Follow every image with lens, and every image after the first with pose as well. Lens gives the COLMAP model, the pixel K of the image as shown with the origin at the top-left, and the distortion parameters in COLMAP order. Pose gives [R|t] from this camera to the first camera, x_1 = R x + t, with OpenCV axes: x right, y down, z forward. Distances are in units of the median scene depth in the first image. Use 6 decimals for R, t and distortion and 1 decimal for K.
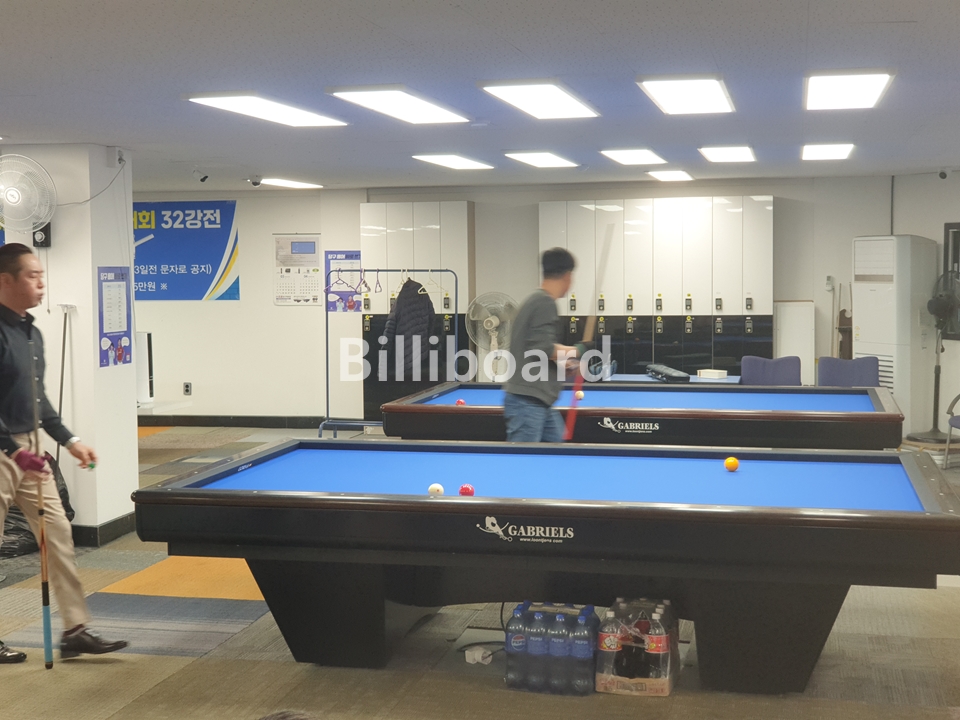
lens RADIAL K [[1470.7, 0, 482.1], [0, 1470.7, 358.6], [0, 0, 1]] dist [0.089374, 0.000000]
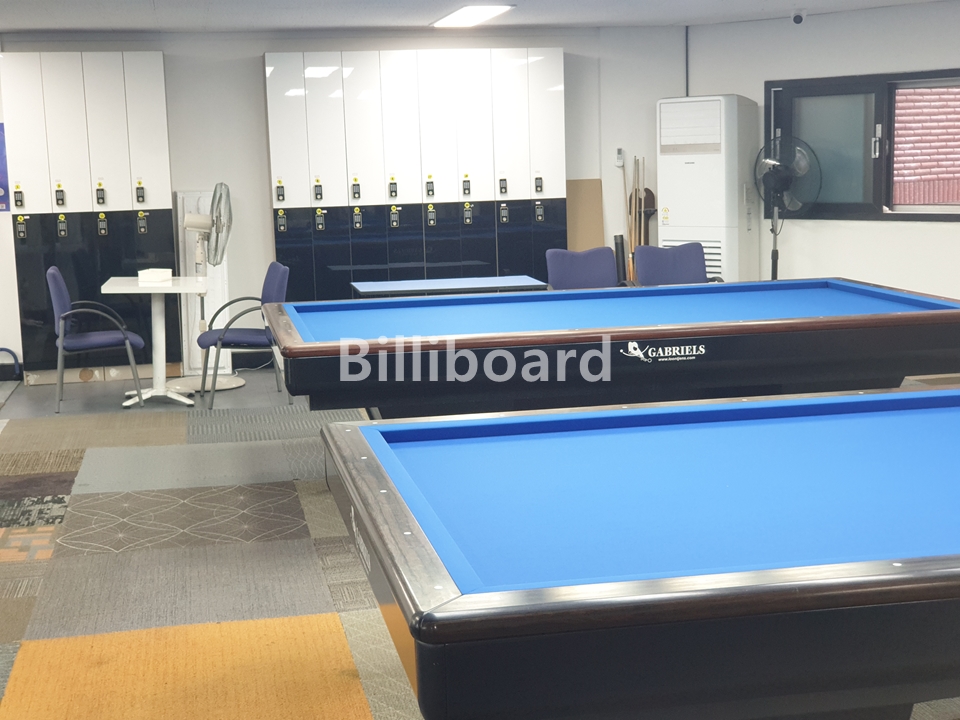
lens RADIAL K [[1470.7, 0, 478.6], [0, 1470.7, 362.9], [0, 0, 1]] dist [0.089374, 0.000000]
pose [[0.903583, -0.077648, 0.421317, -0.194950], [0.047635, 0.995549, 0.081317, -0.007270], [-0.425756, -0.053408, 0.903260, 0.283764]]
